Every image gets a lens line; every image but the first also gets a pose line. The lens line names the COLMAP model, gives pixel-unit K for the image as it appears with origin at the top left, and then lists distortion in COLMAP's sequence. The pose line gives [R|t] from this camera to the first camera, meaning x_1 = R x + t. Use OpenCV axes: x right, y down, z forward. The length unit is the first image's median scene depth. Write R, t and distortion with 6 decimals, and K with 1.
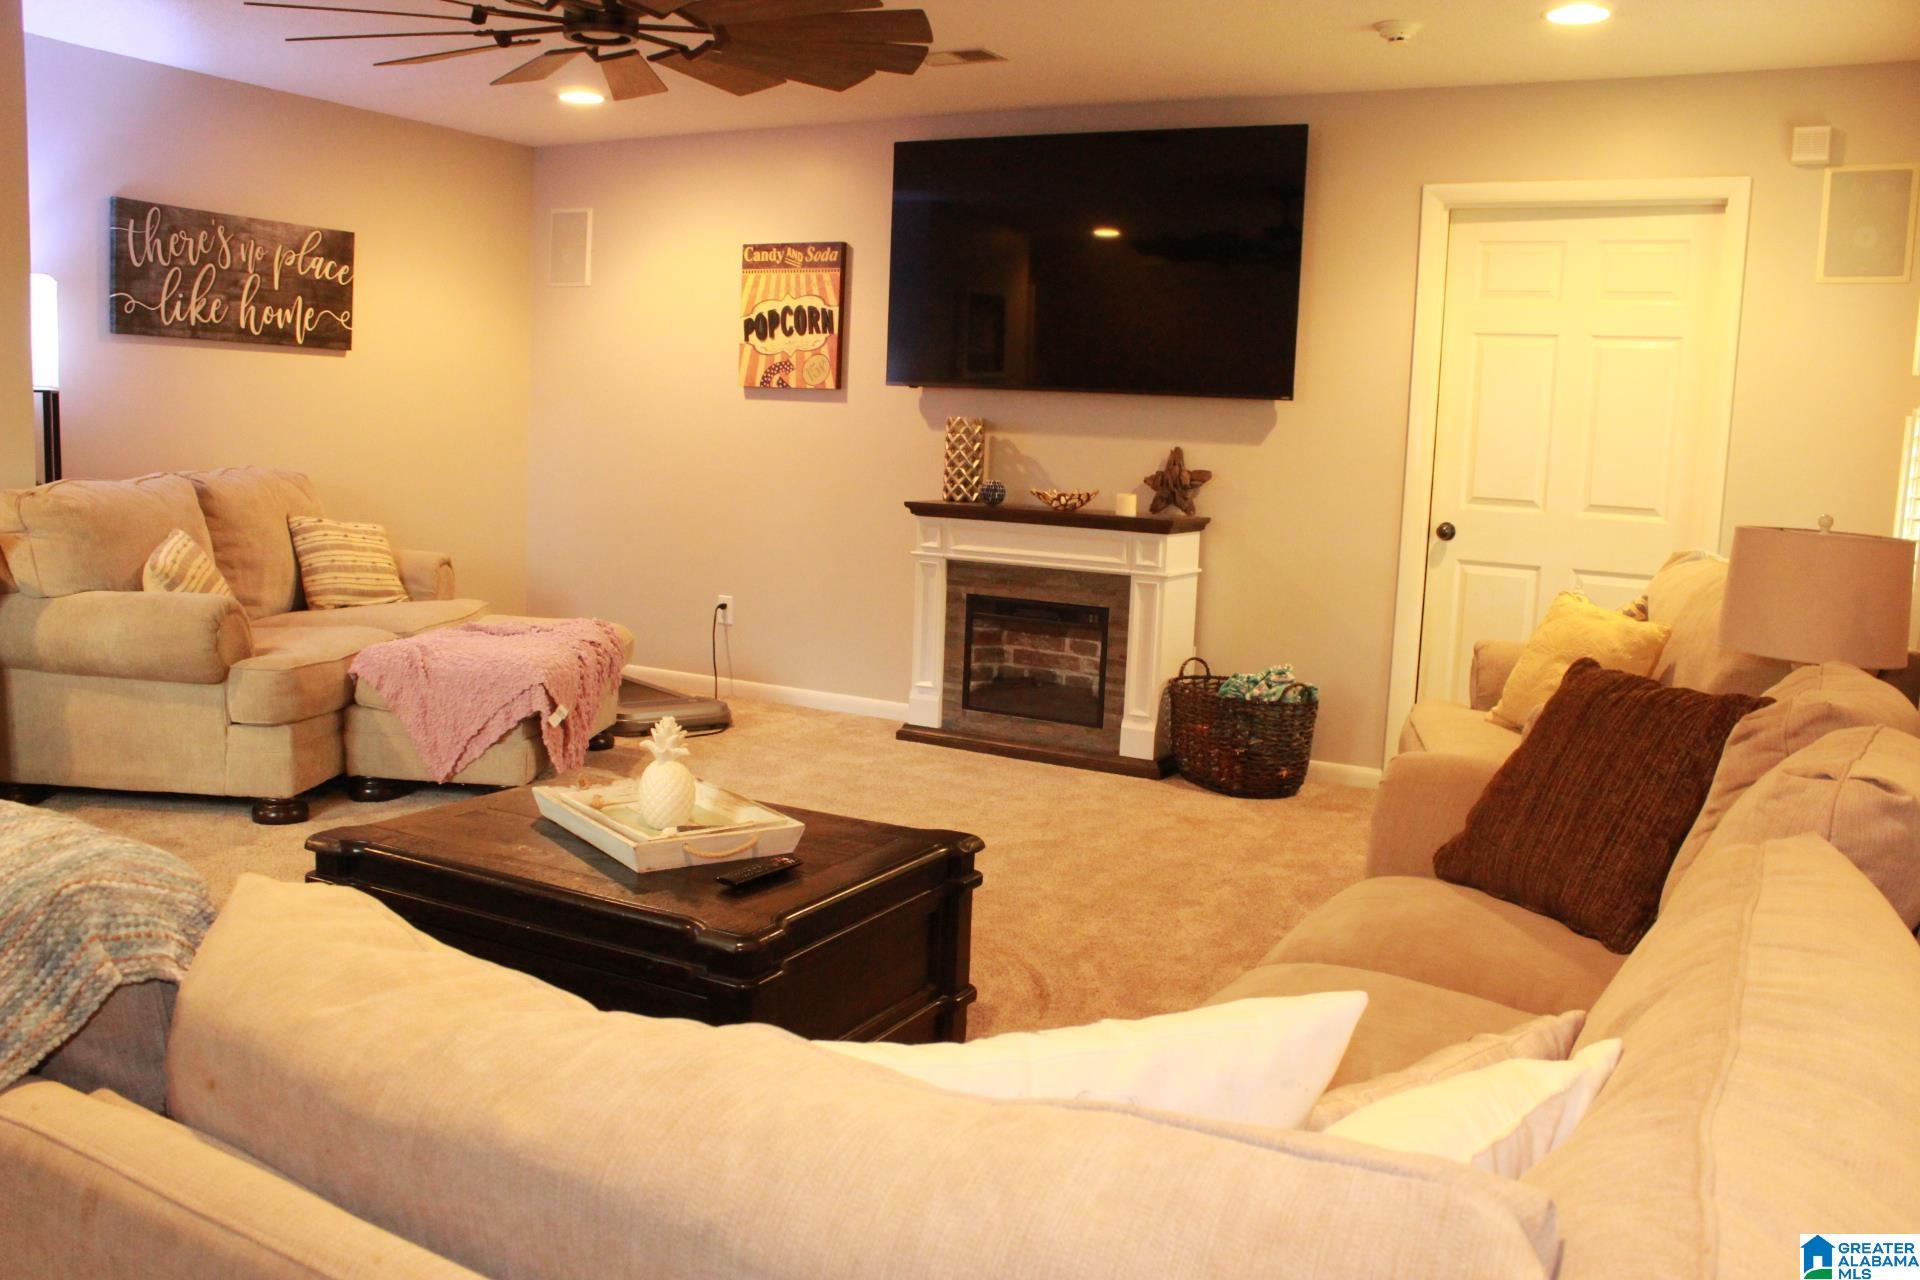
lens RADIAL K [[1572.1, 0, 960.0], [0, 1572.1, 640.0], [0, 0, 1]] dist [-0.106480, 0.108534]
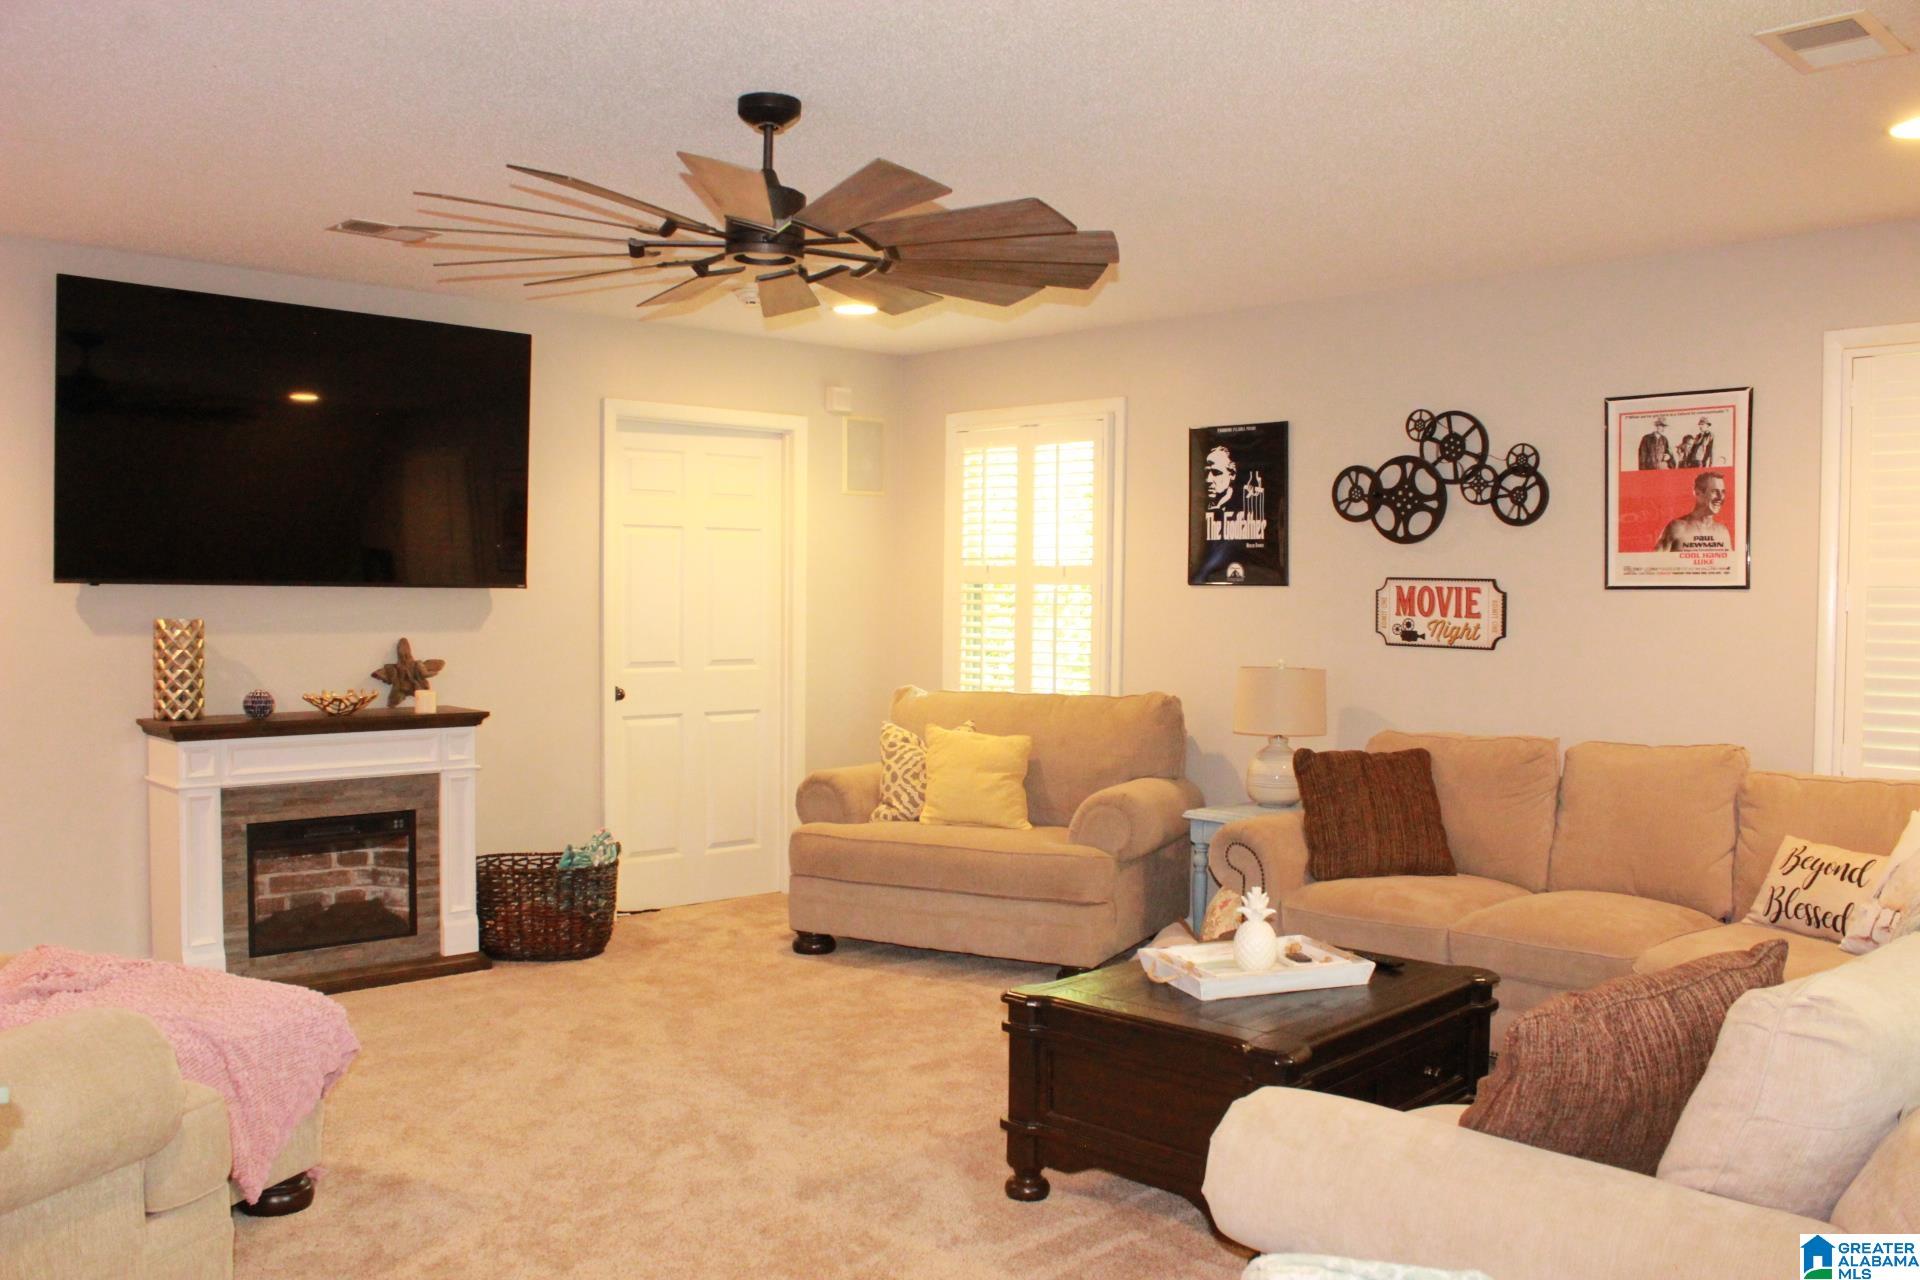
lens RADIAL K [[1572.1, 0, 960.0], [0, 1572.1, 640.0], [0, 0, 1]] dist [-0.106480, 0.108534]
pose [[0.338791, -0.071908, 0.938110, -0.668070], [0.133242, 0.990693, 0.027820, -0.103730], [-0.931379, 0.115570, 0.345219, 0.340496]]
